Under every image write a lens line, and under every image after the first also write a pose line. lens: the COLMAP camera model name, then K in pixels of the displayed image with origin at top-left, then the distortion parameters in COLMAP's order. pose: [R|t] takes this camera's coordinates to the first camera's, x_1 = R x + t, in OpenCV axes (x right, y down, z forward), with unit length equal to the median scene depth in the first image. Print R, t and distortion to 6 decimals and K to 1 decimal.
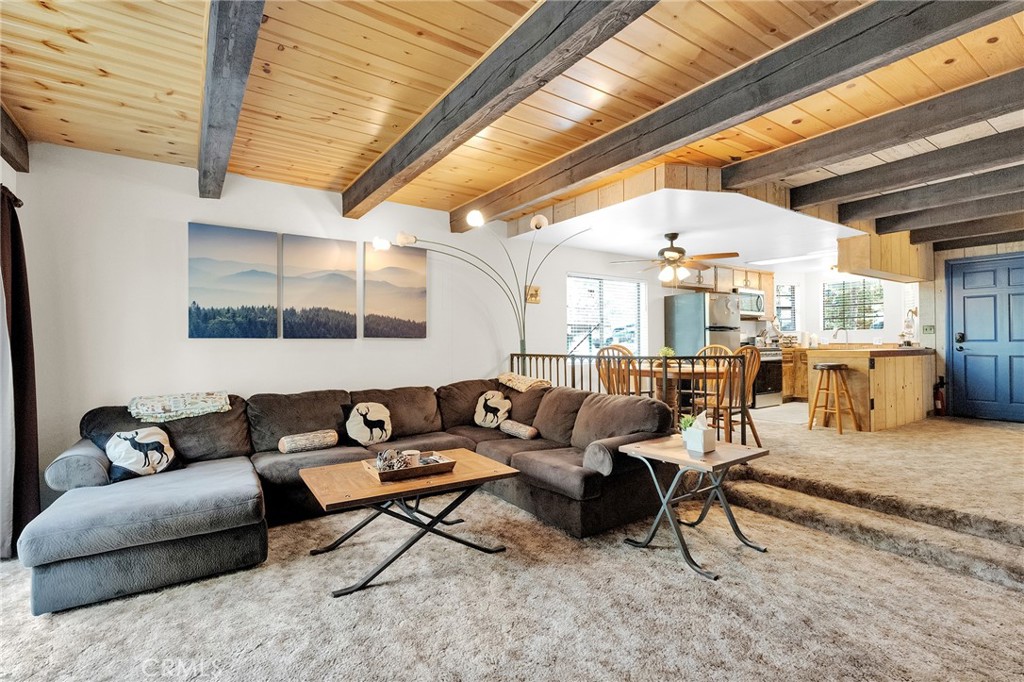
lens RADIAL K [[450.0, 0, 491.3], [0, 450.0, 339.3], [0, 0, 1]] dist [-0.000887, -0.000185]
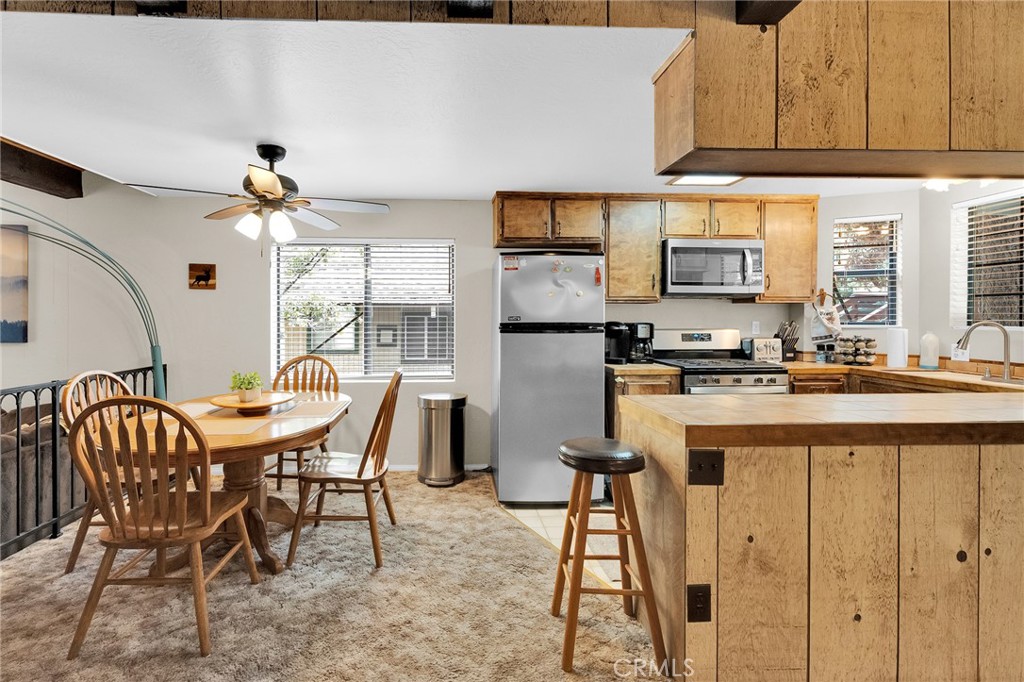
lens RADIAL K [[450.0, 0, 491.3], [0, 450.0, 339.3], [0, 0, 1]] dist [-0.000887, -0.000185]
pose [[0.867863, 0.030886, -0.495843, 0.861303], [0.000119, 0.998053, 0.062377, -0.050719], [0.496804, -0.054193, 0.866169, 0.662370]]
